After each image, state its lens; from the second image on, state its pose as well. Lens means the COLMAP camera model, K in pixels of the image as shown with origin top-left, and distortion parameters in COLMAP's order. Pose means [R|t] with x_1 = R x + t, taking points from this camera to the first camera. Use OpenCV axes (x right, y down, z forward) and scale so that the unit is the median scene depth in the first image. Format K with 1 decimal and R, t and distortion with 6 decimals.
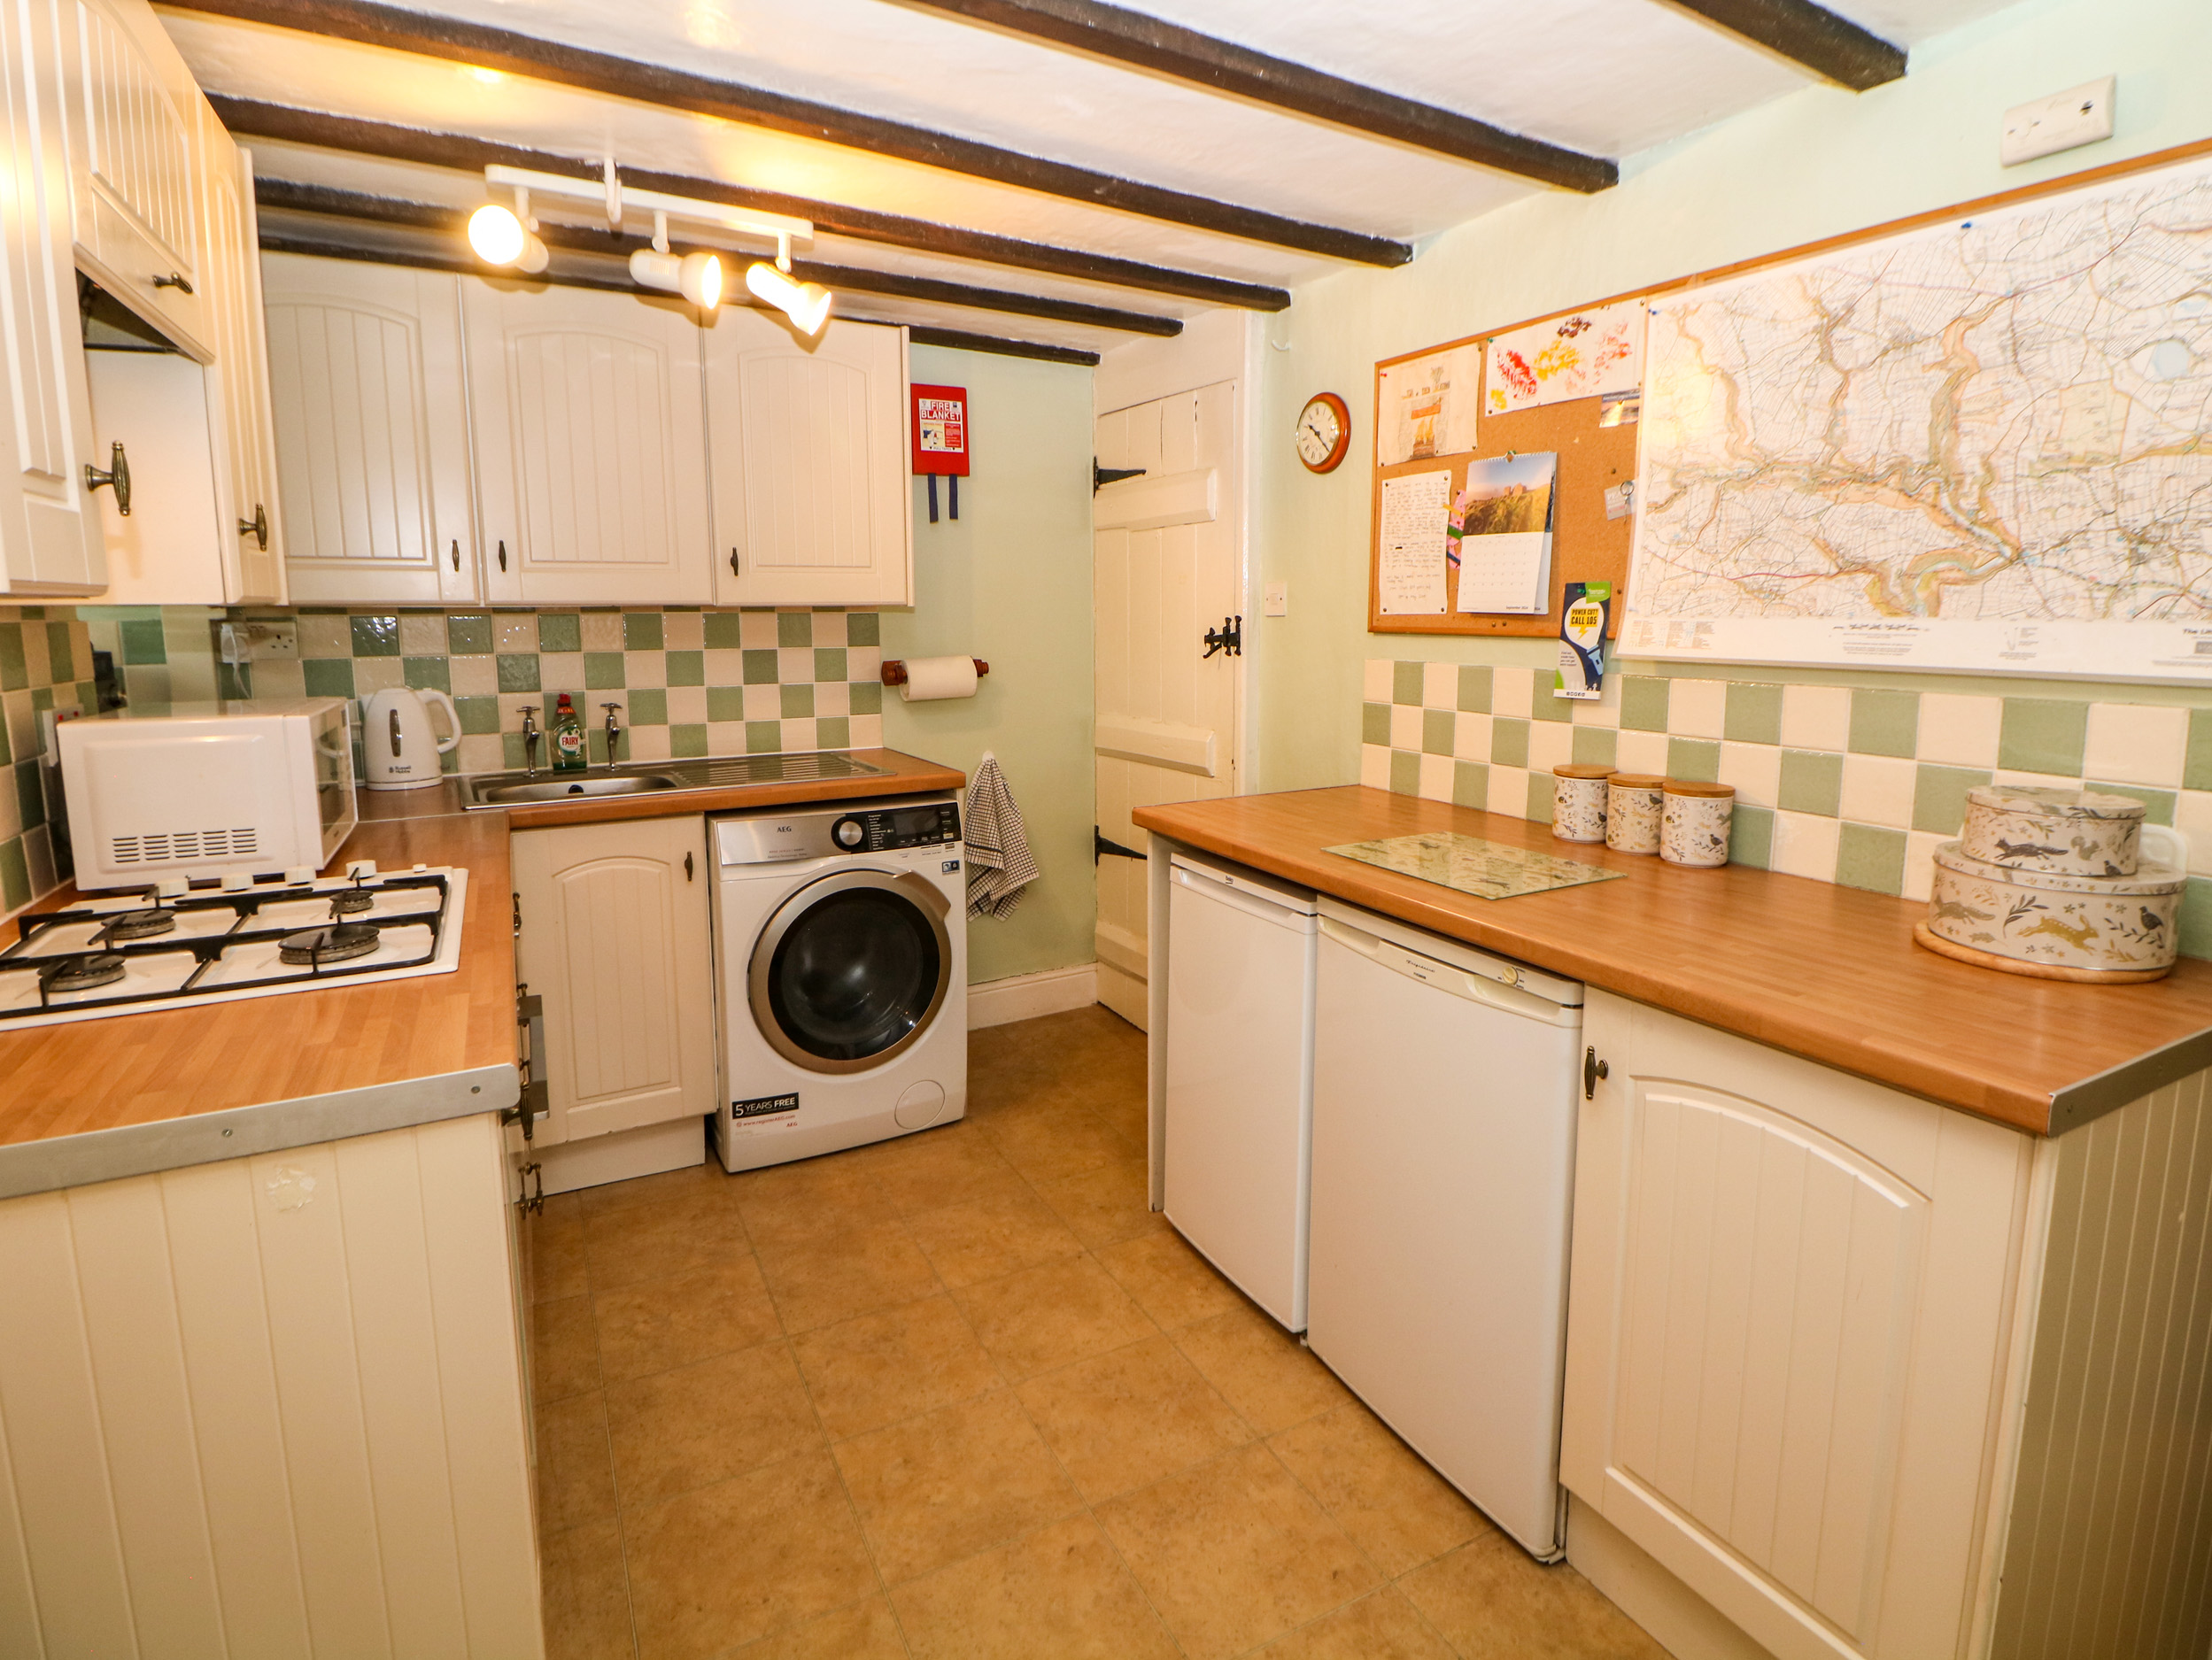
lens RADIAL K [[1154.0, 0, 1156.3], [0, 1154.0, 758.6], [0, 0, 1]] dist [-0.008518, -0.011624]
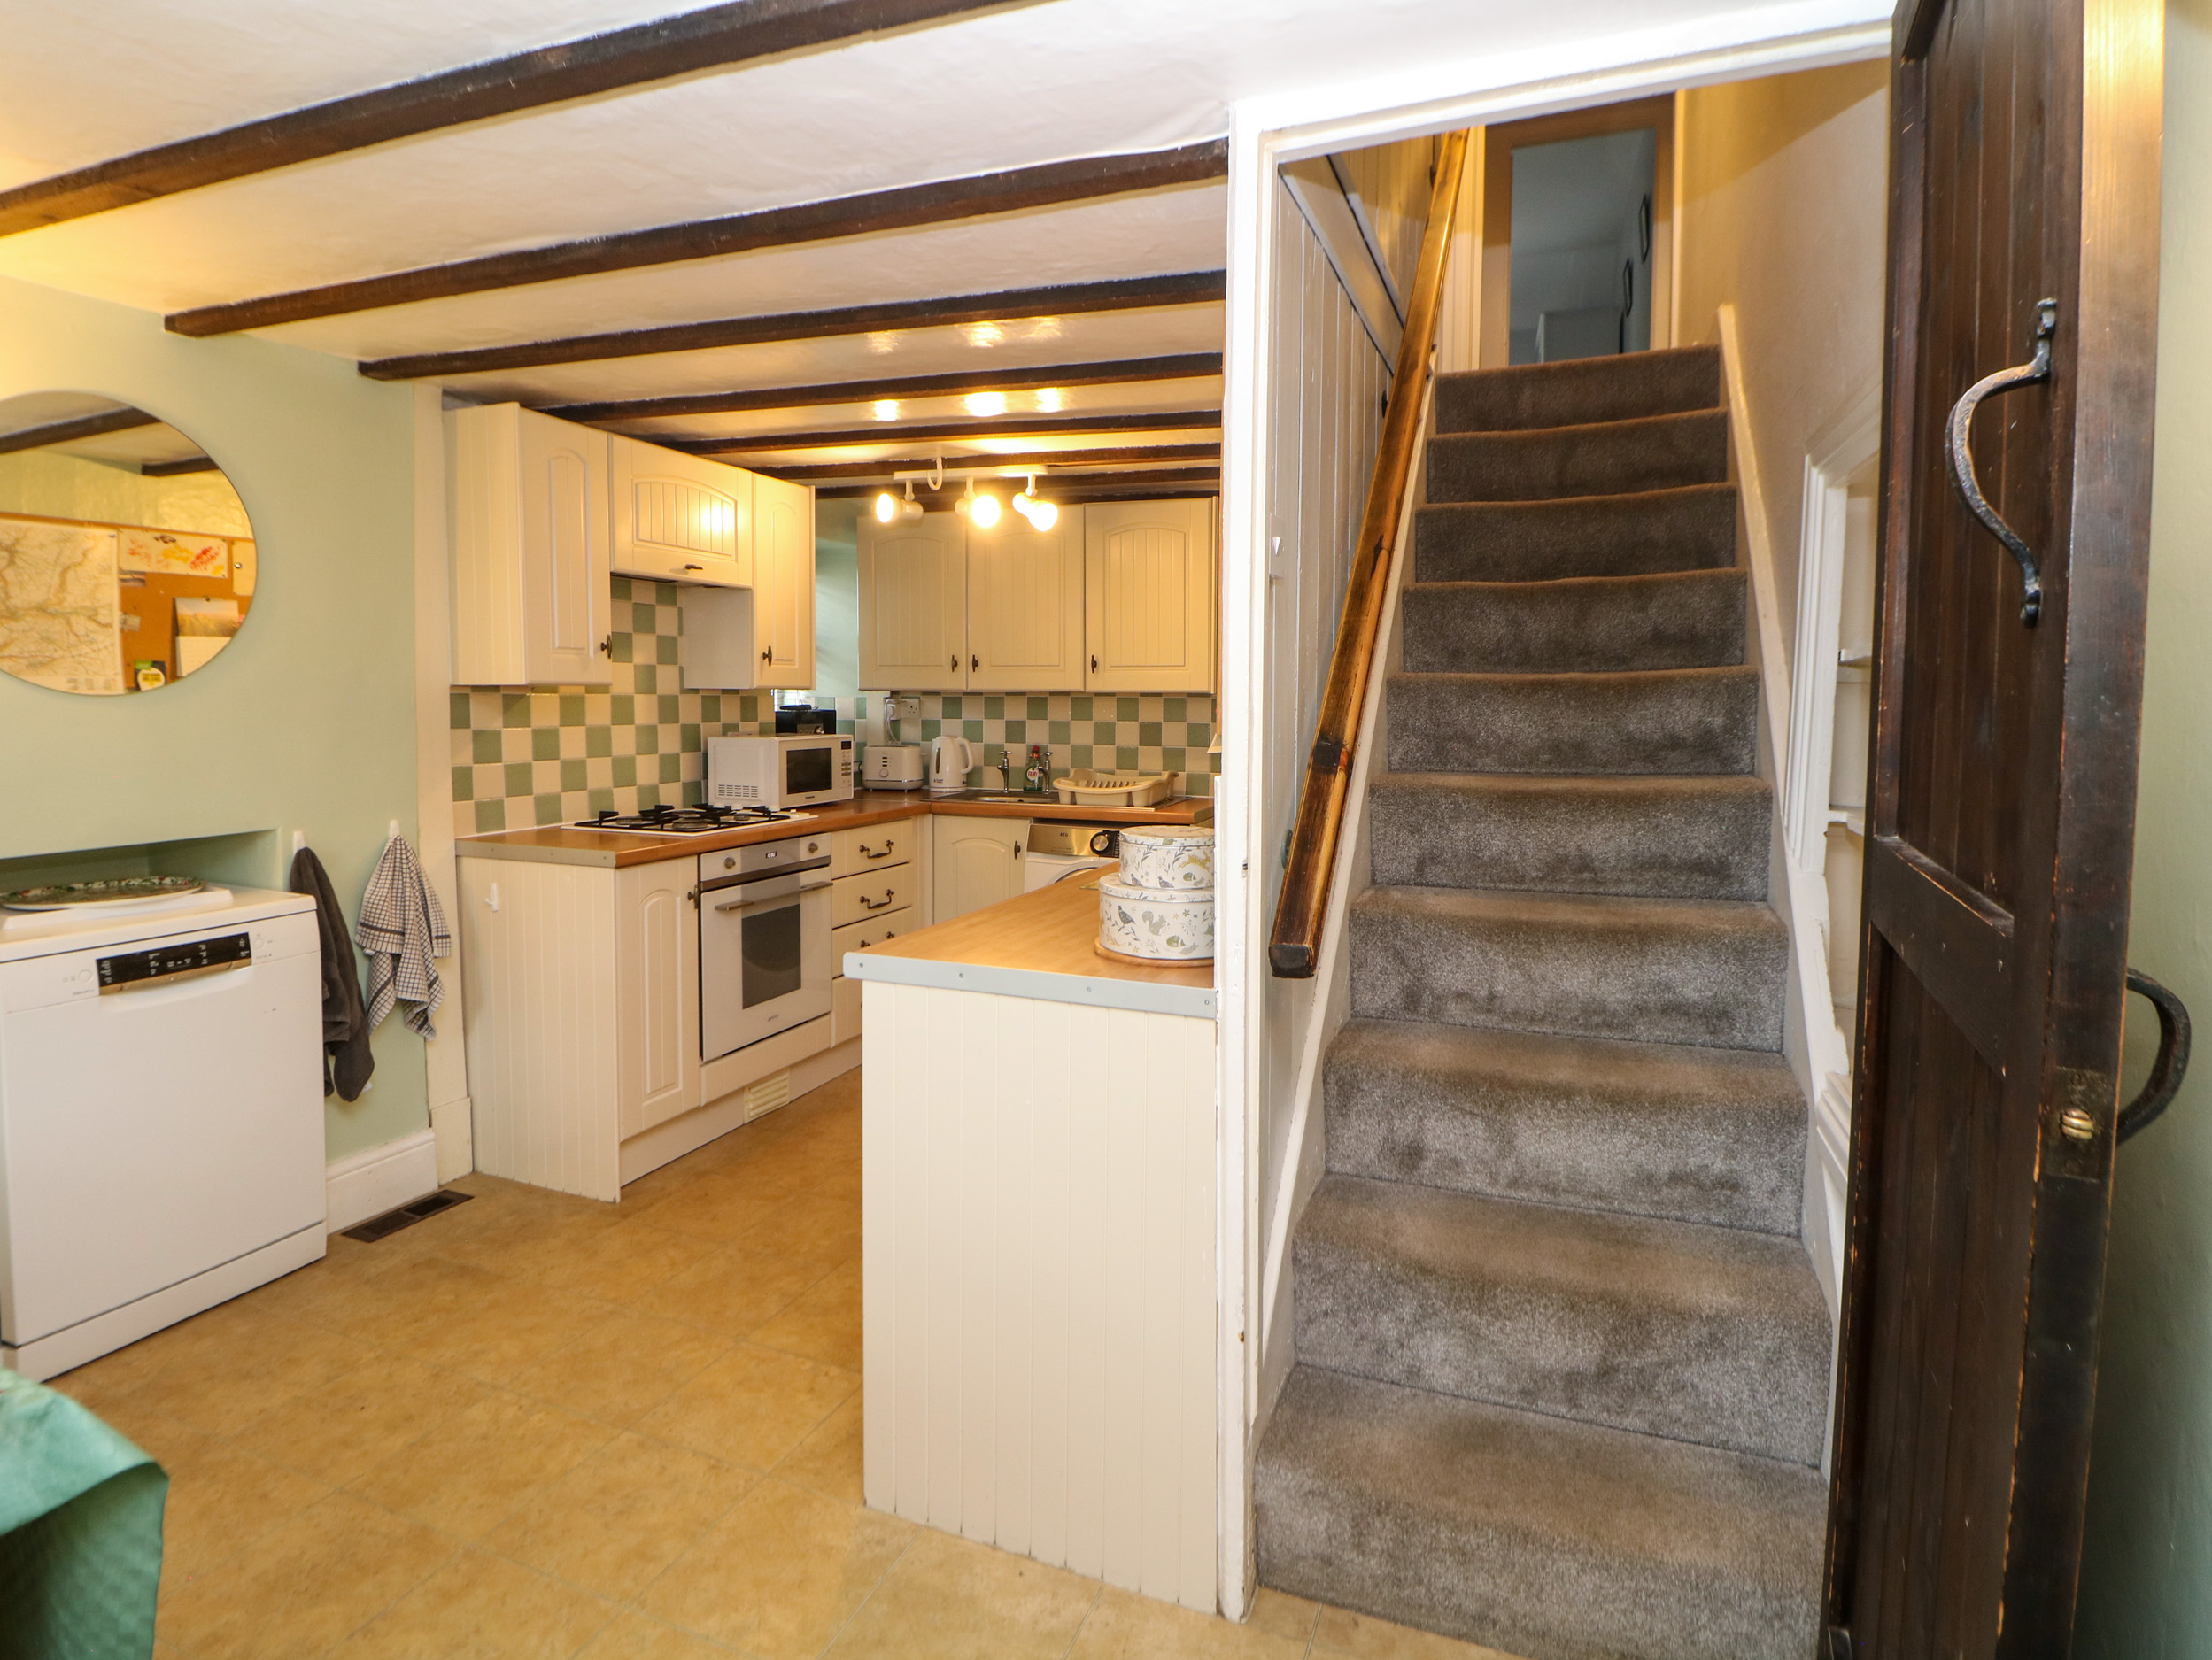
lens RADIAL K [[1154.0, 0, 1130.1], [0, 1154.0, 758.4], [0, 0, 1]] dist [-0.008518, -0.011624]
pose [[0.650044, 0.046045, -0.758500, 0.805023], [-0.105564, 0.993956, -0.030131, -0.002528], [0.752528, 0.099657, 0.650976, 0.035157]]
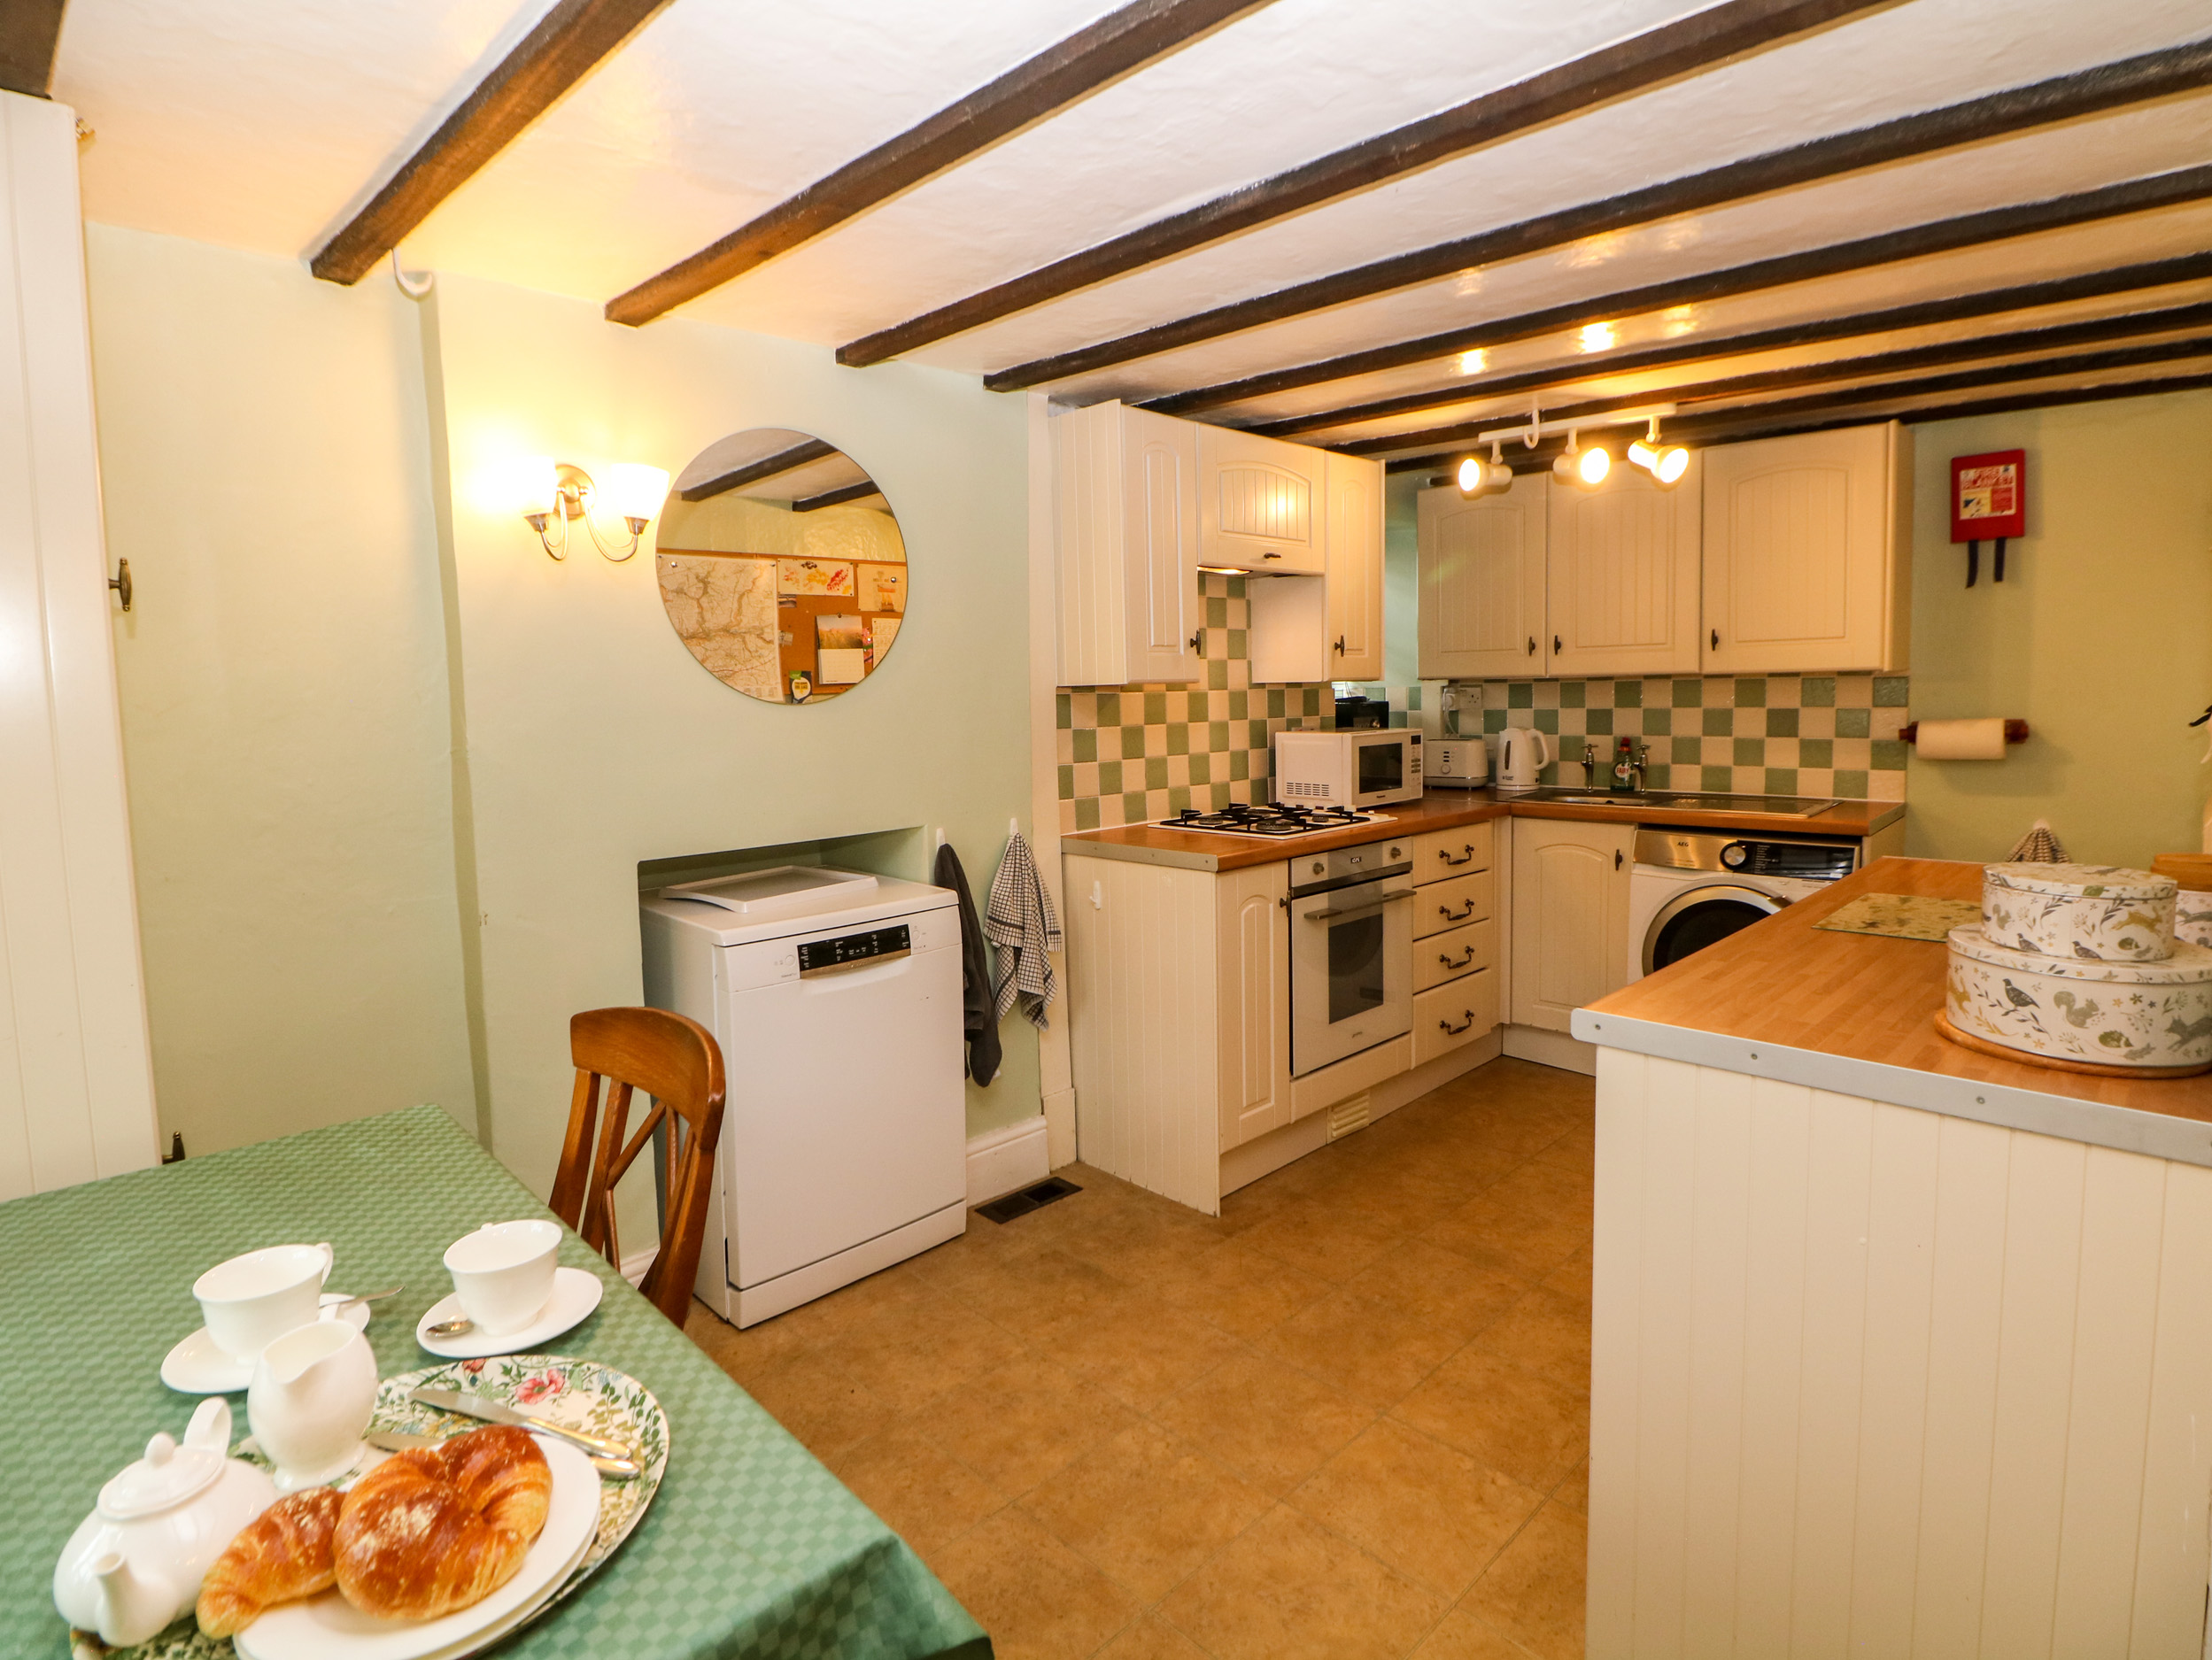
lens RADIAL K [[1154.0, 0, 1093.3], [0, 1154.0, 772.1], [0, 0, 1]] dist [-0.008518, -0.011624]
pose [[0.269718, 0.065337, -0.960720, 0.659516], [-0.103630, 0.993871, 0.038498, -0.000647], [0.957347, 0.089176, 0.274835, -0.010048]]
